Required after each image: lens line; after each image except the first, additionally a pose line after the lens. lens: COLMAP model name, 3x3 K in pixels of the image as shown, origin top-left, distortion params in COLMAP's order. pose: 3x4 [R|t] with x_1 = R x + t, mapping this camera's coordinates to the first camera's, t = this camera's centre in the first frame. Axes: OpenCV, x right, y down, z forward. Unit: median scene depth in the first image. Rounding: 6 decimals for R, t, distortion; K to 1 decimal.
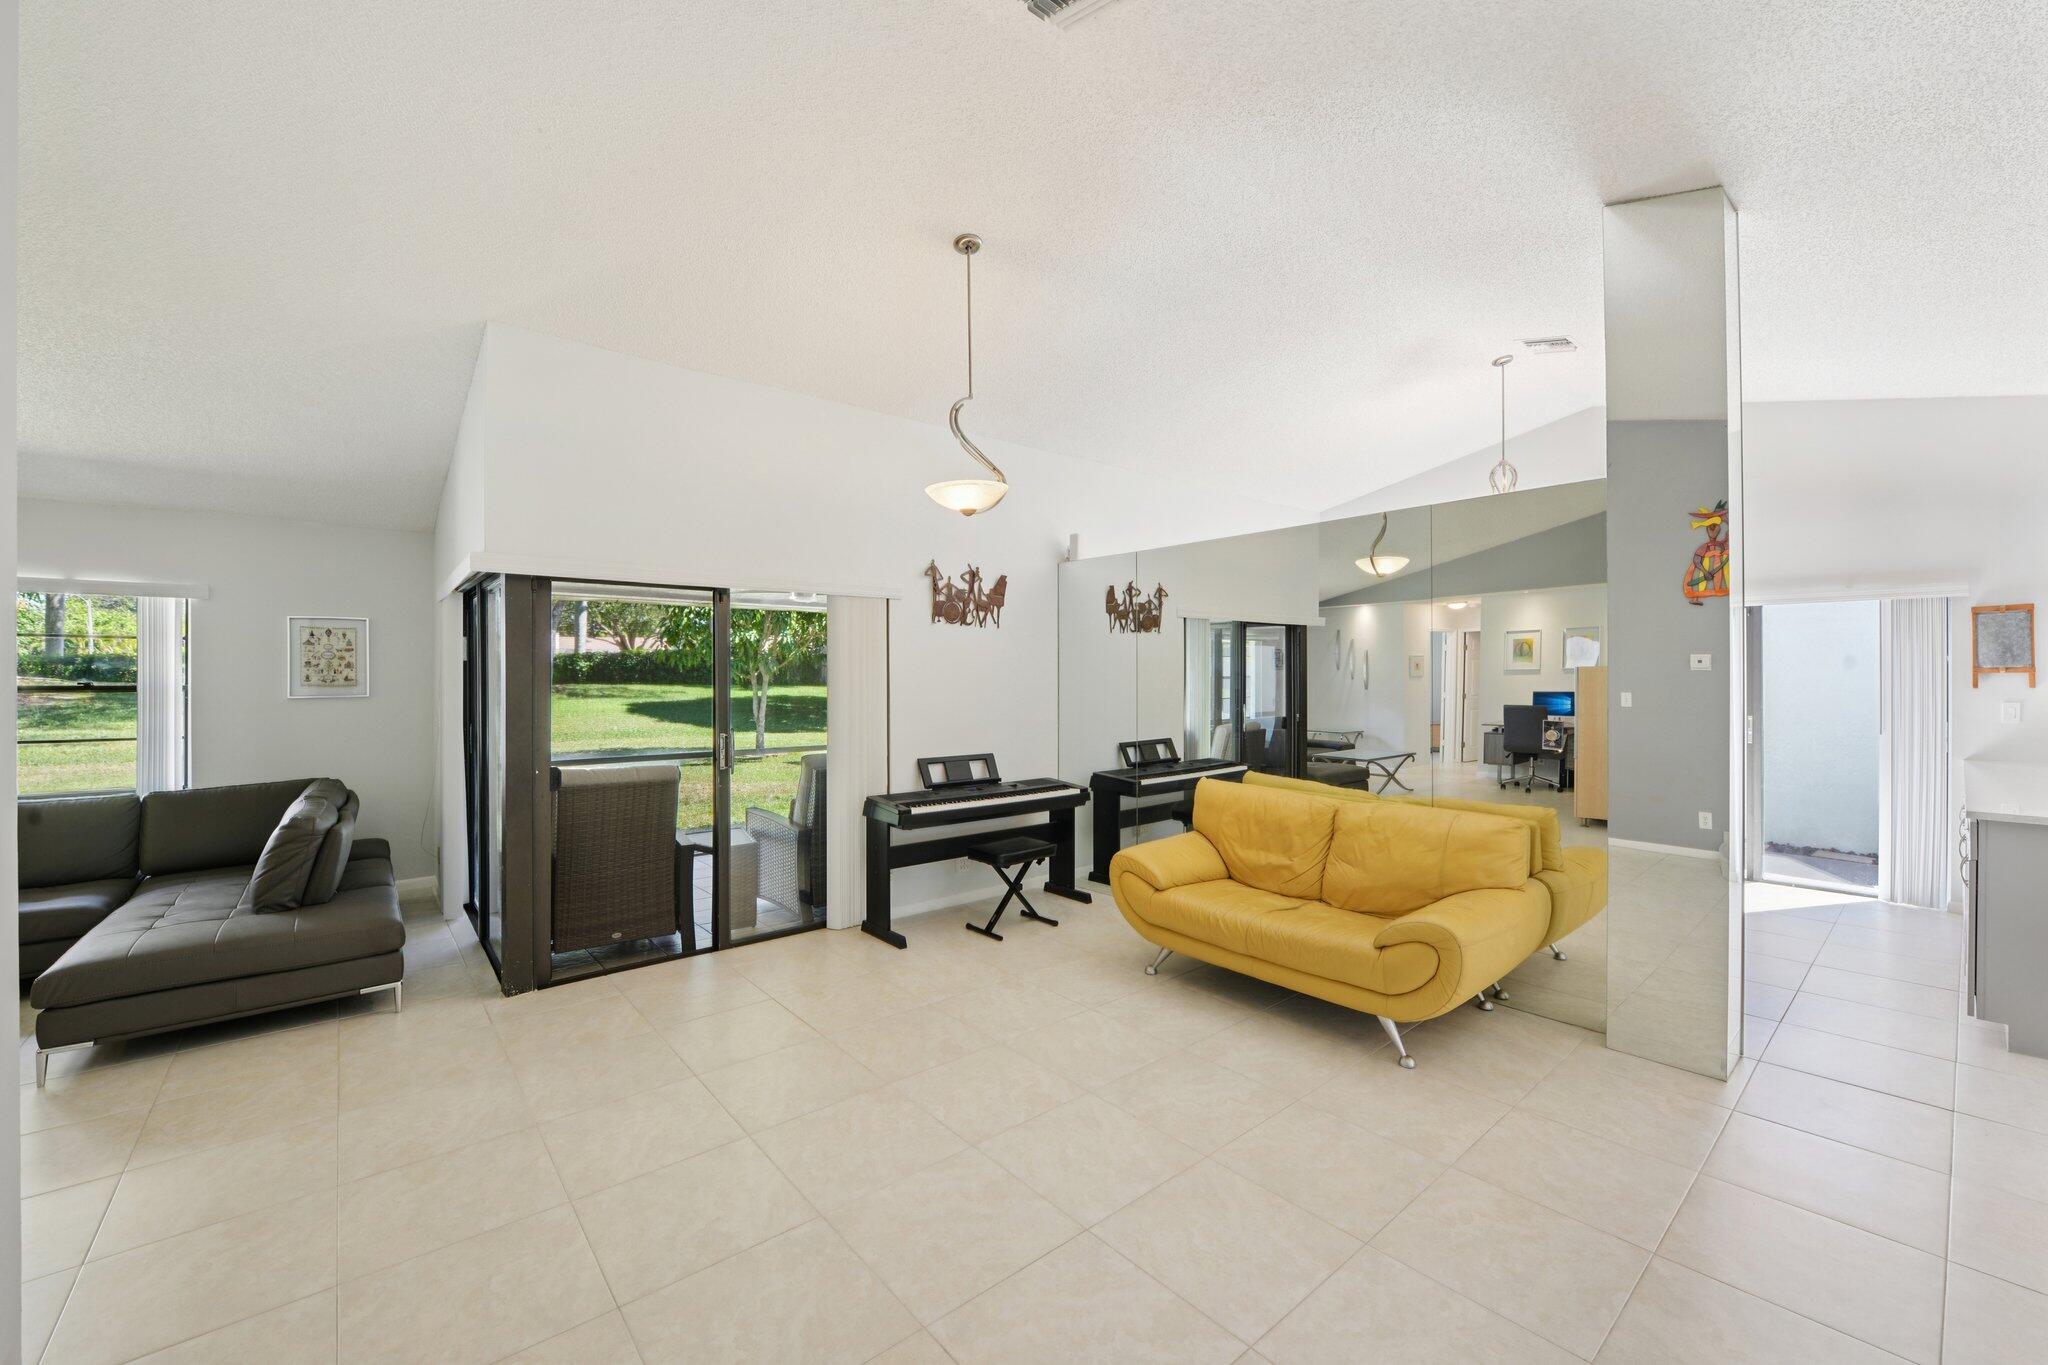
lens RADIAL K [[800.9, 0, 1036.1], [0, 800.9, 676.1], [0, 0, 1]] dist [-0.014217, -0.000167]
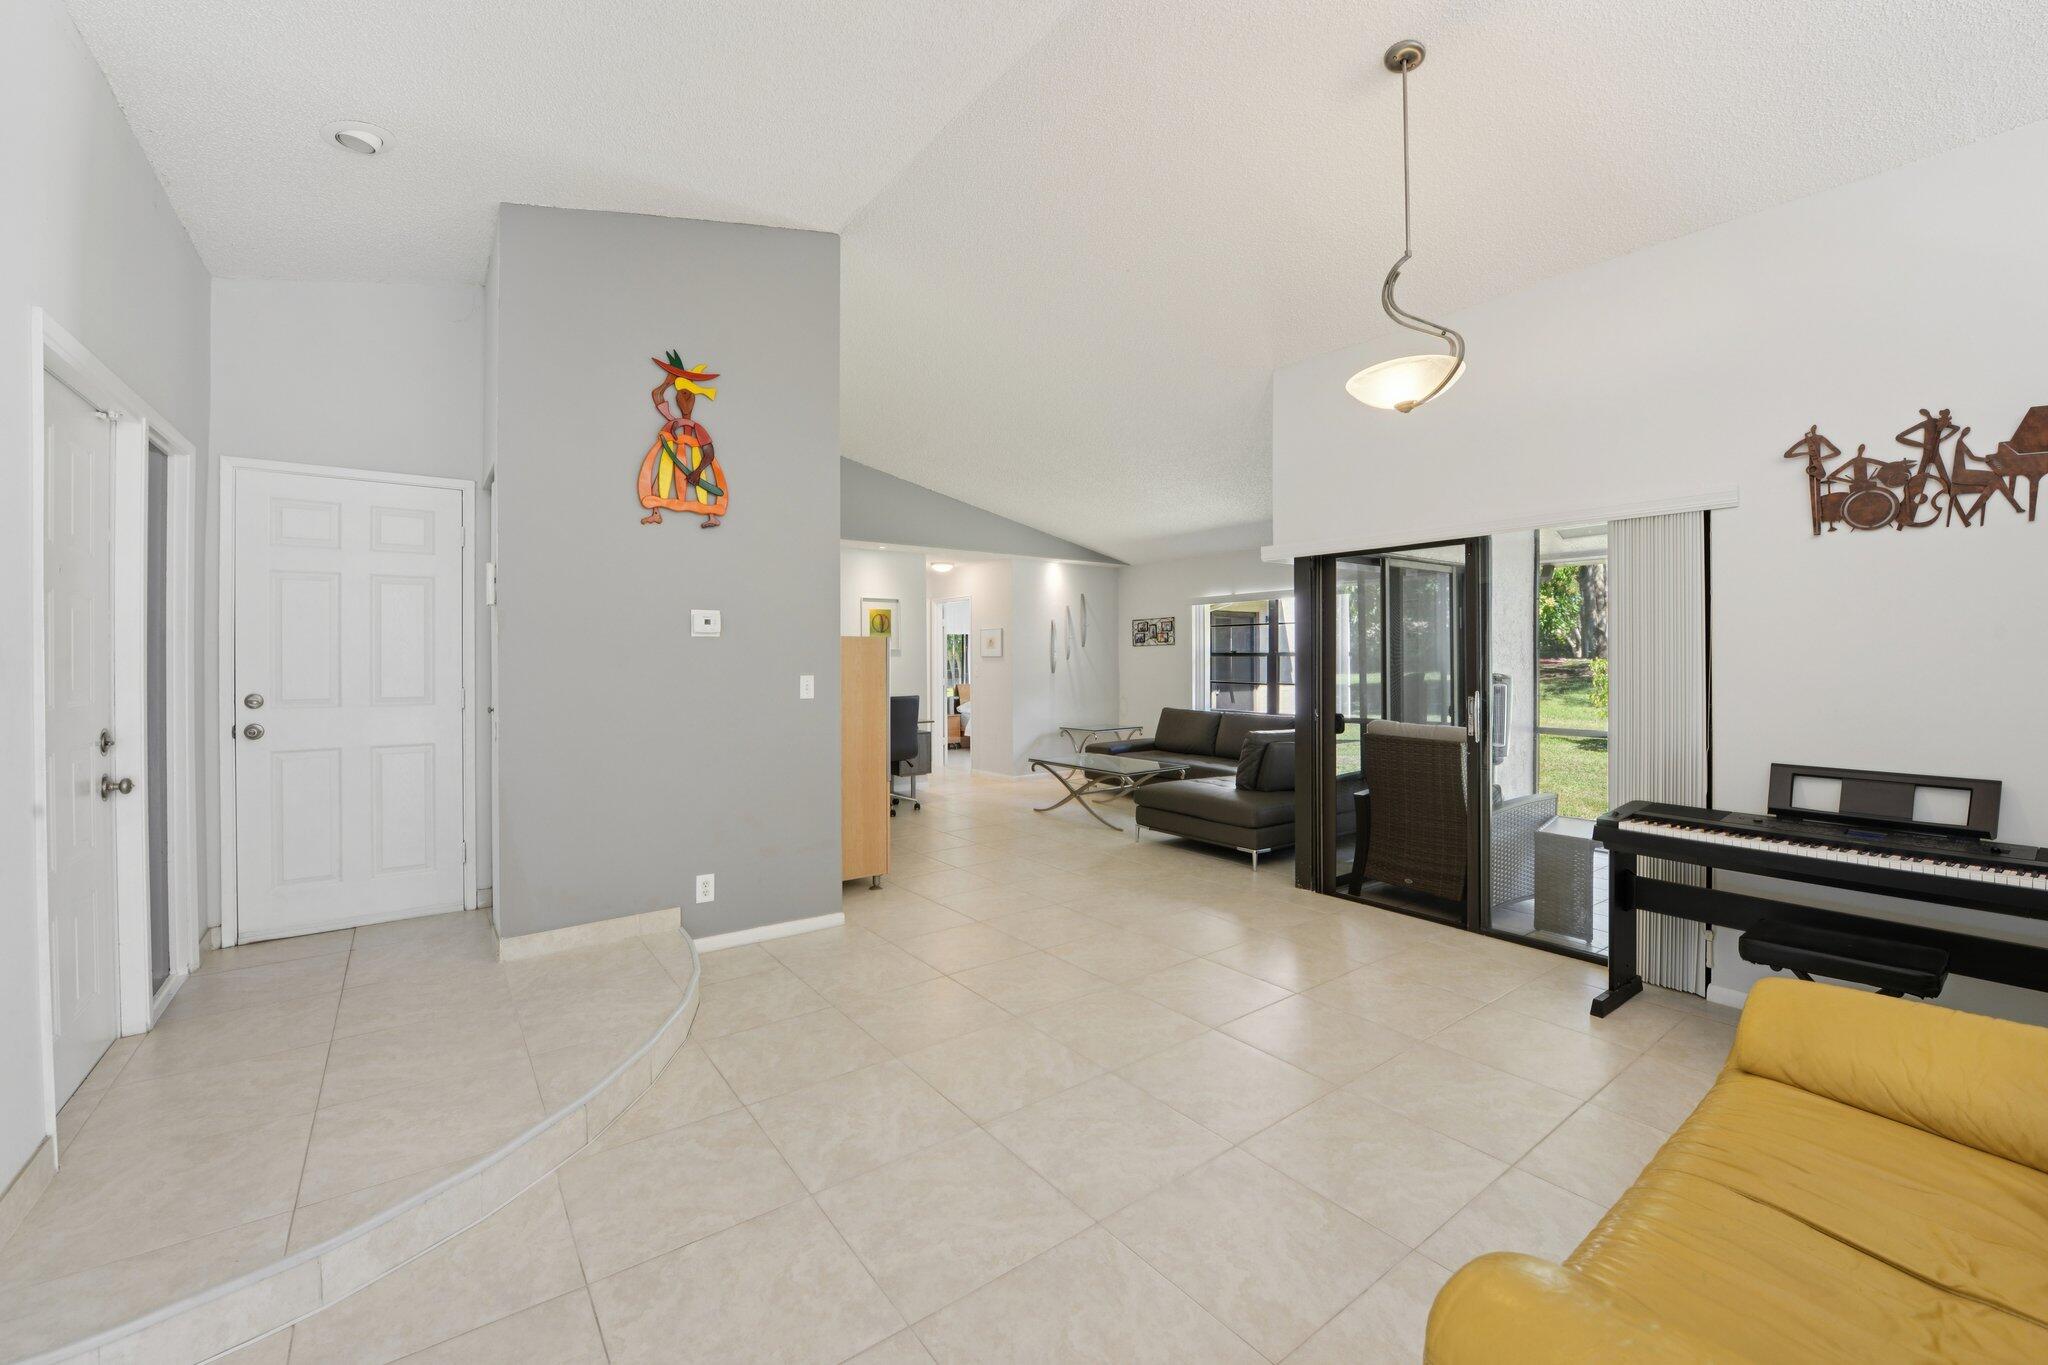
lens RADIAL K [[800.9, 0, 1033.7], [0, 800.9, 670.5], [0, 0, 1]] dist [-0.014217, -0.000167]
pose [[-0.039674, 0.016177, -0.999082, 0.459132], [0.000238, 0.999869, 0.016181, 0.022118], [0.999213, 0.000404, -0.039672, 0.449108]]
